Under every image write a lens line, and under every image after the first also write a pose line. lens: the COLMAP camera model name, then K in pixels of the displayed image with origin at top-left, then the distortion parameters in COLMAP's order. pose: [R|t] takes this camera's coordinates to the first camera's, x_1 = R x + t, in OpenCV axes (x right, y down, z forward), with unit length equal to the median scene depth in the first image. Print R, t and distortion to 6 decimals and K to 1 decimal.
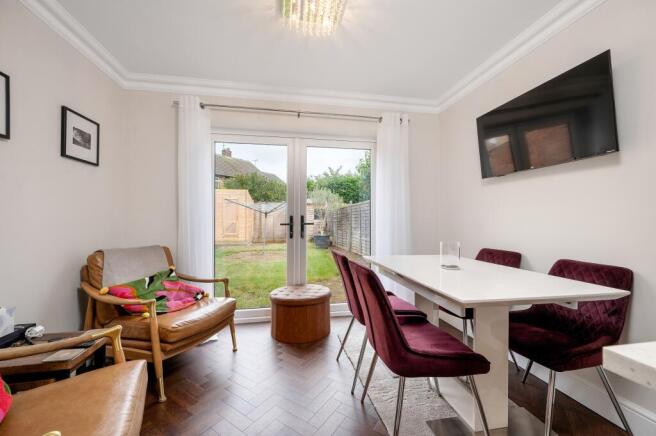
lens RADIAL K [[258.0, 0, 329.5], [0, 258.0, 216.5], [0, 0, 1]] dist [-0.002835, -0.000181]
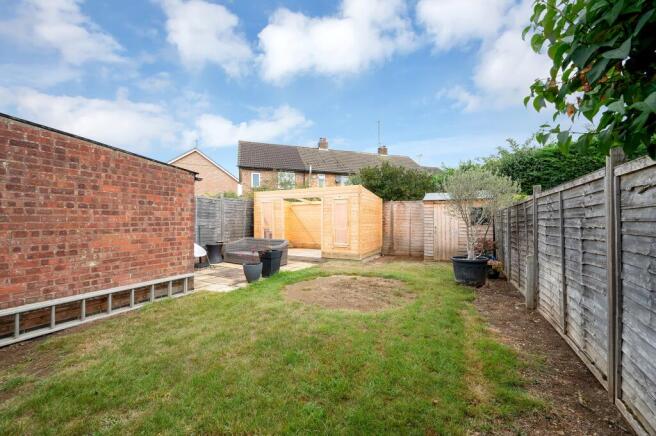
lens RADIAL K [[258.0, 0, 327.5], [0, 258.0, 221.9], [0, 0, 1]] dist [-0.002835, -0.000181]
pose [[0.785994, -0.001627, -0.618231, 0.058539], [0.012252, 0.999841, 0.012945, -0.009775], [0.618112, -0.017749, 0.785890, 0.371333]]
